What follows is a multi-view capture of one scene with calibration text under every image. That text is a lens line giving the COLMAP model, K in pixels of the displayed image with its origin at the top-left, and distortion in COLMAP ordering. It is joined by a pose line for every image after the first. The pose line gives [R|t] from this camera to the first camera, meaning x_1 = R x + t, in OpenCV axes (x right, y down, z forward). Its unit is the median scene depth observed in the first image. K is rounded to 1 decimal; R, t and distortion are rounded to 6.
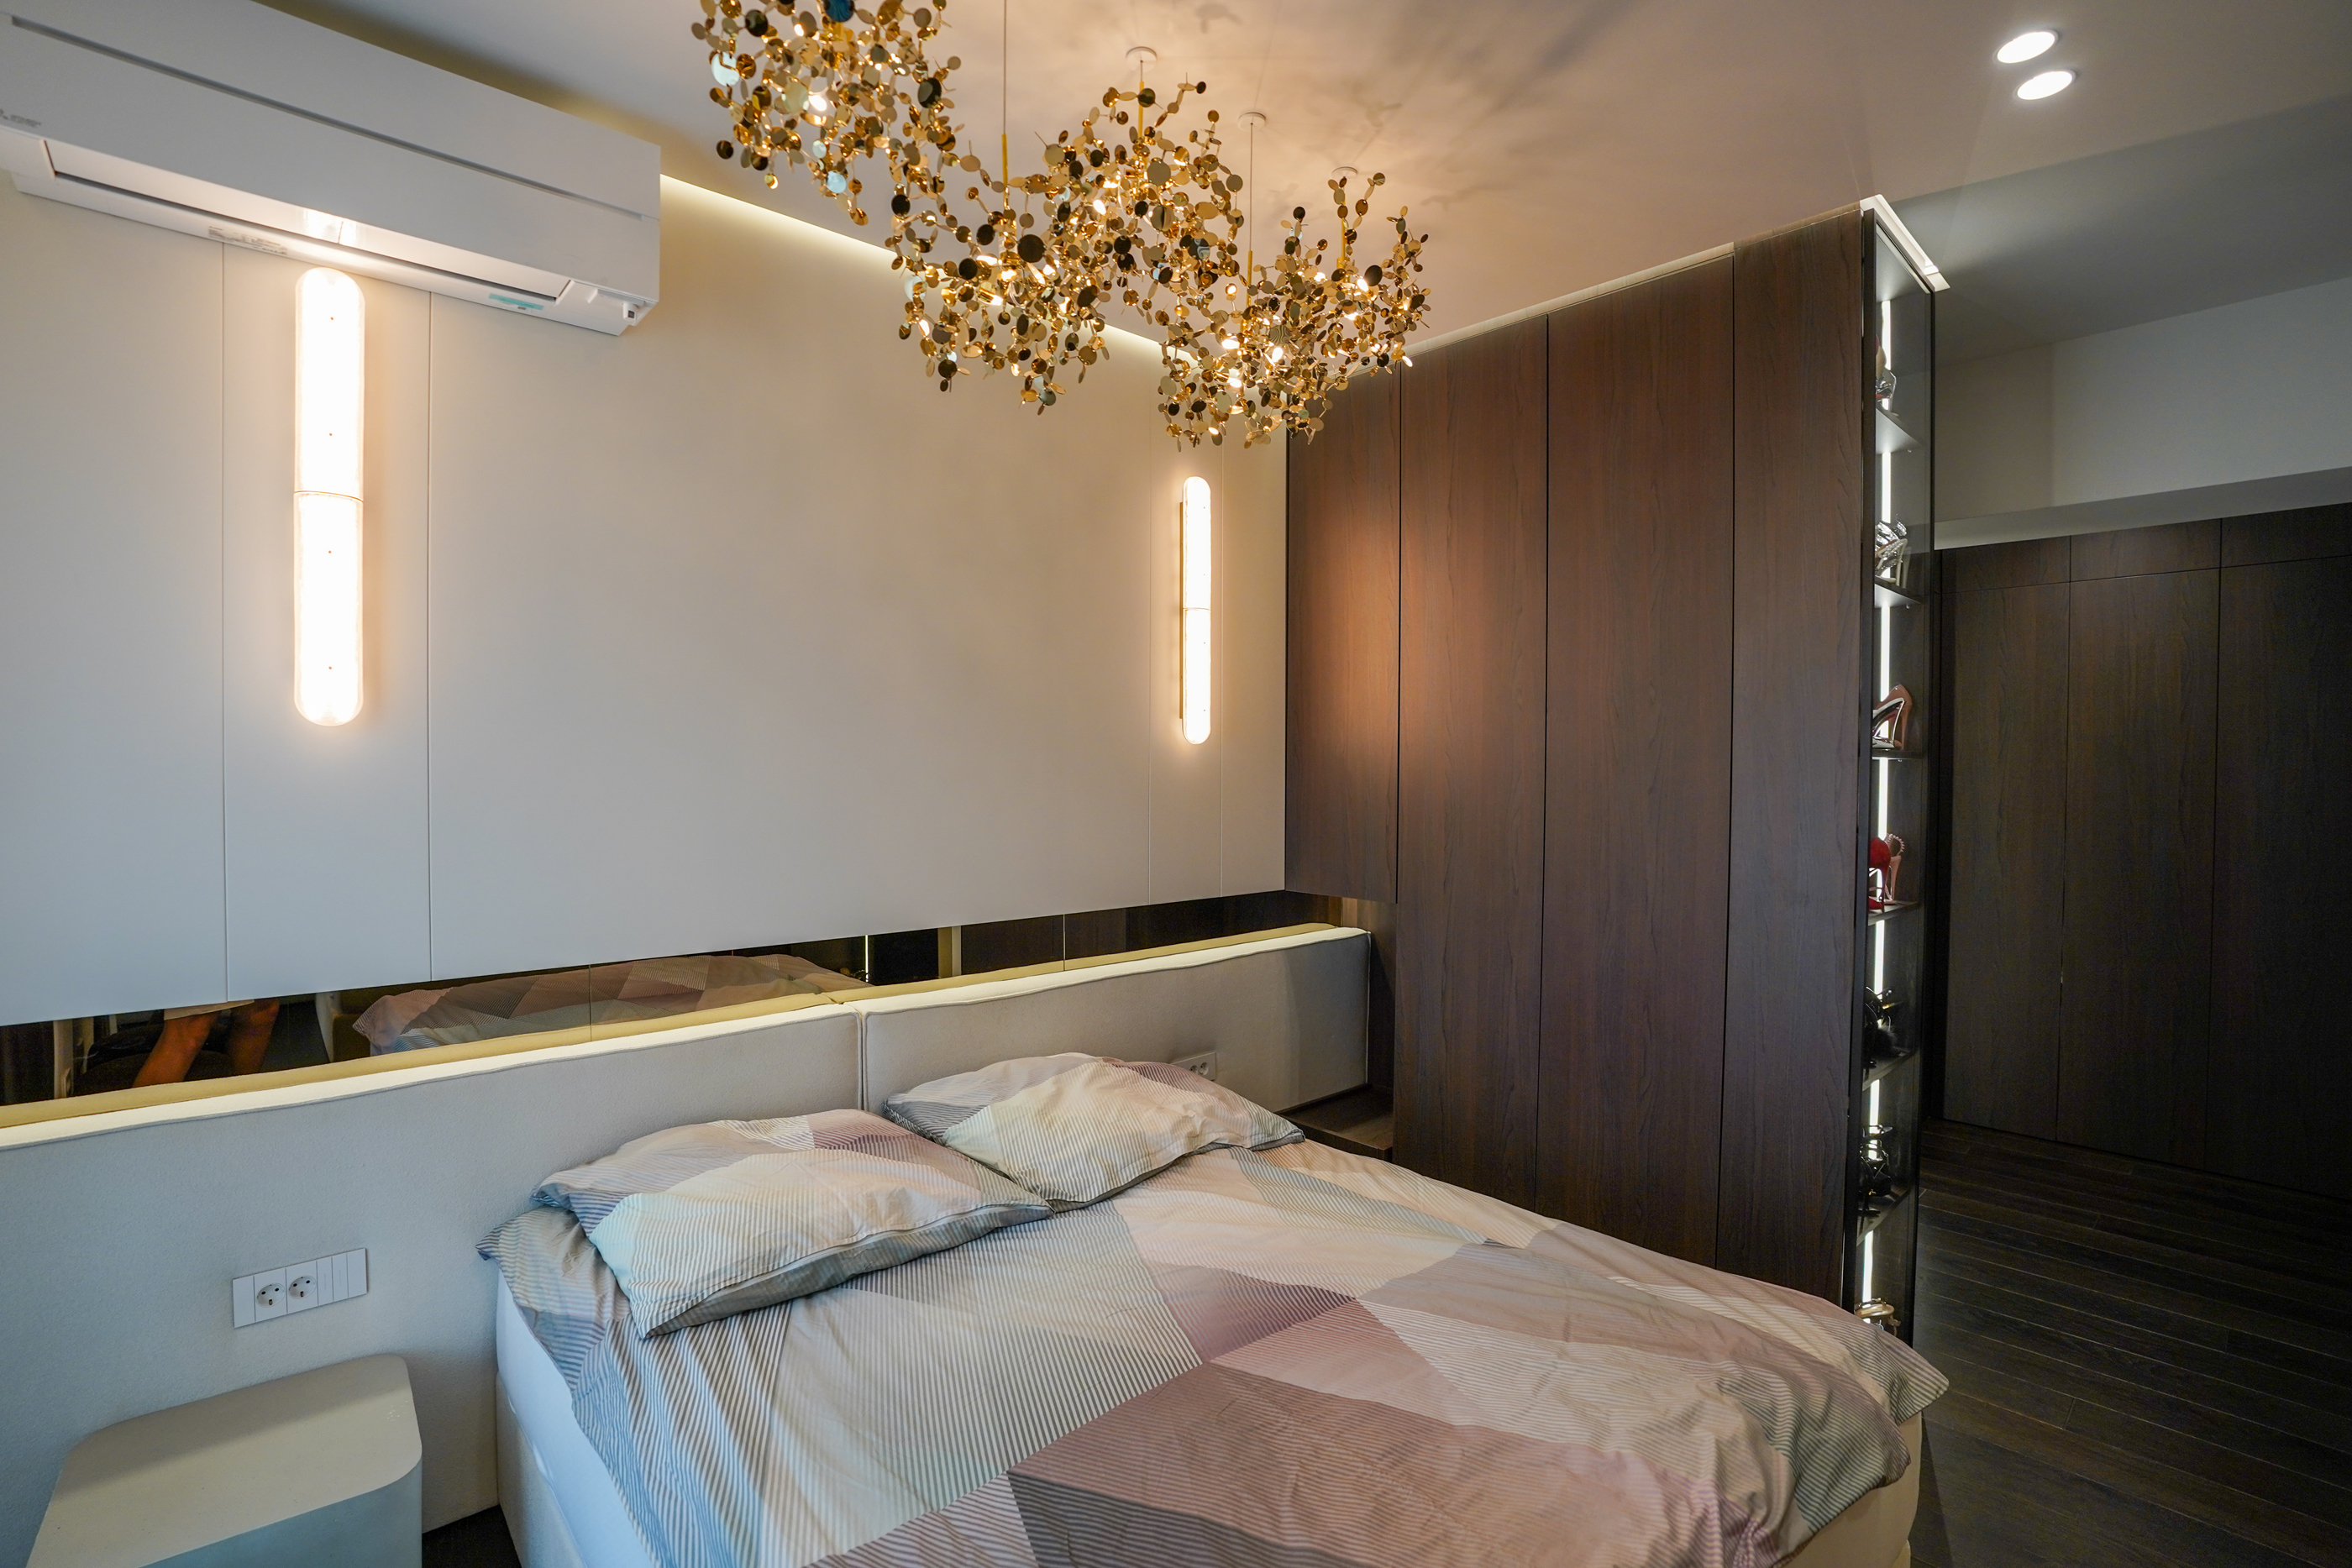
lens RADIAL K [[1078.3, 0, 1136.0], [0, 1078.3, 783.8], [0, 0, 1]] dist [-0.062538, 0.018712]
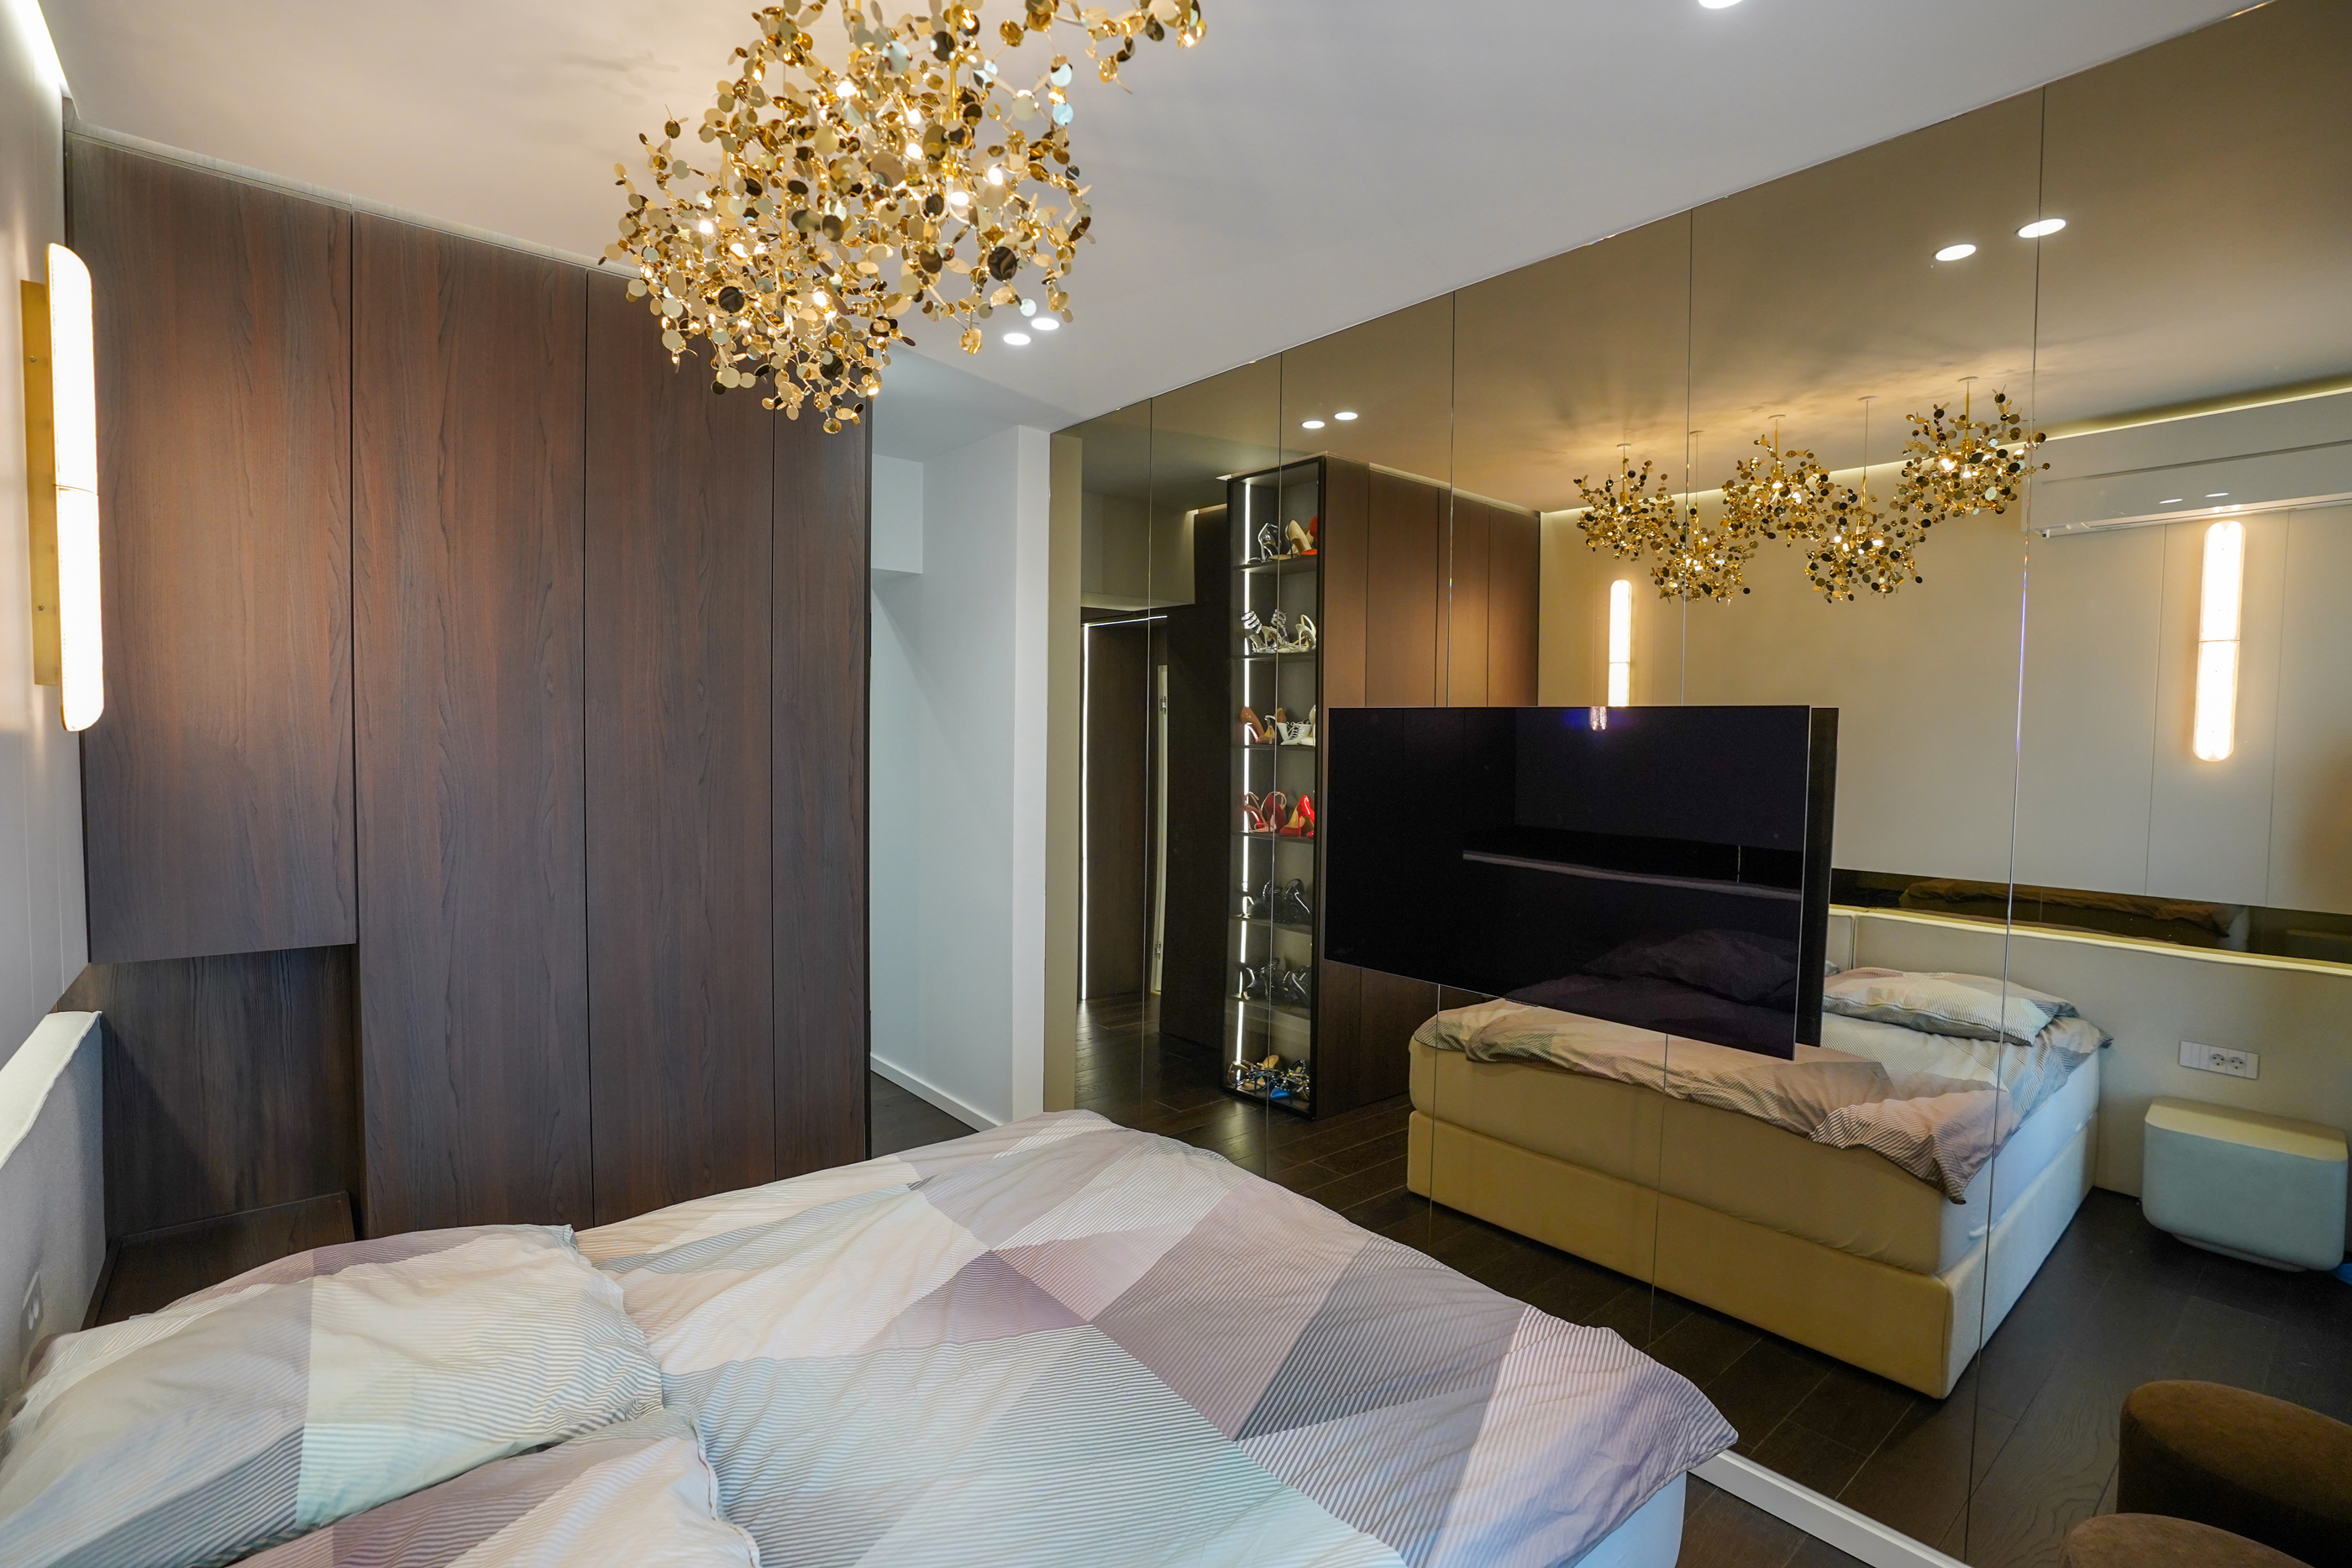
lens RADIAL K [[1078.3, 0, 1168.8], [0, 1078.3, 791.5], [0, 0, 1]] dist [-0.062538, 0.018712]
pose [[0.006874, -0.046575, 0.998891, -0.742088], [0.000617, 0.998915, 0.046571, -0.042115], [-0.999976, 0.000297, 0.006896, 0.667988]]
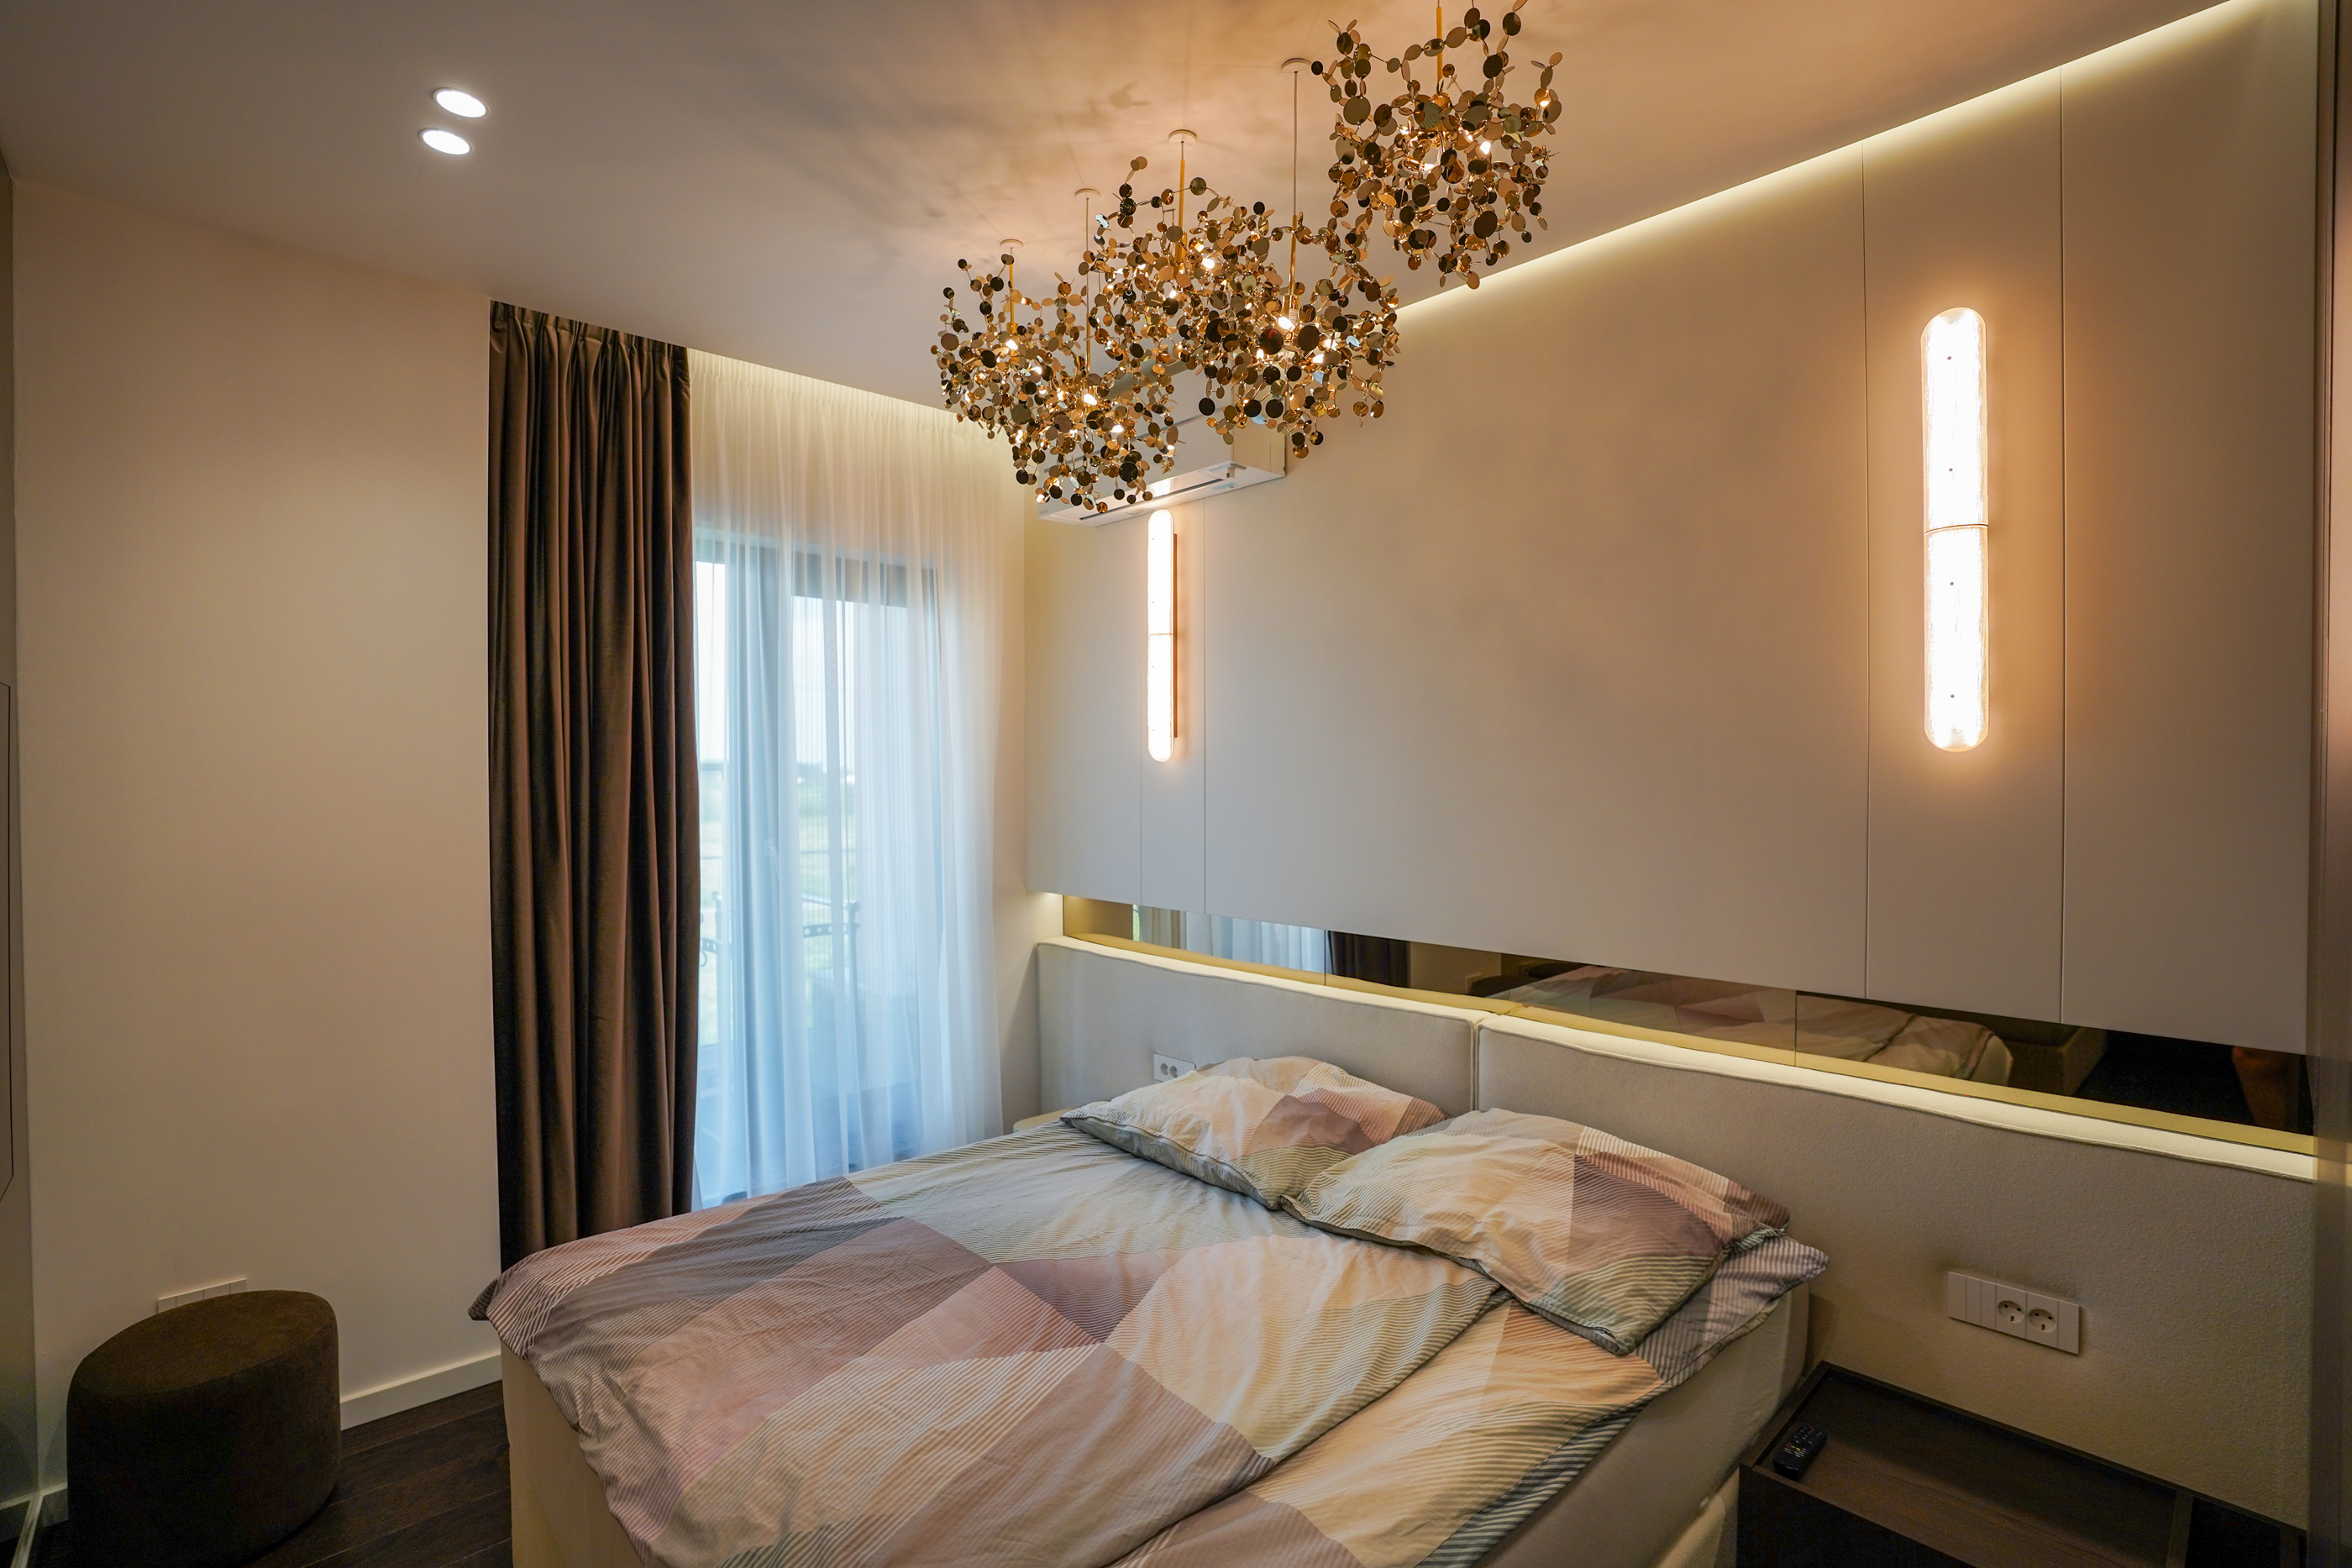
lens RADIAL K [[1078.3, 0, 1171.6], [0, 1078.3, 779.6], [0, 0, 1]] dist [-0.062538, 0.018712]
pose [[0.026701, -0.004570, -0.999633, 0.966254], [-0.018146, 0.999823, -0.005056, -0.013253], [0.999479, 0.018274, 0.026613, 0.854140]]
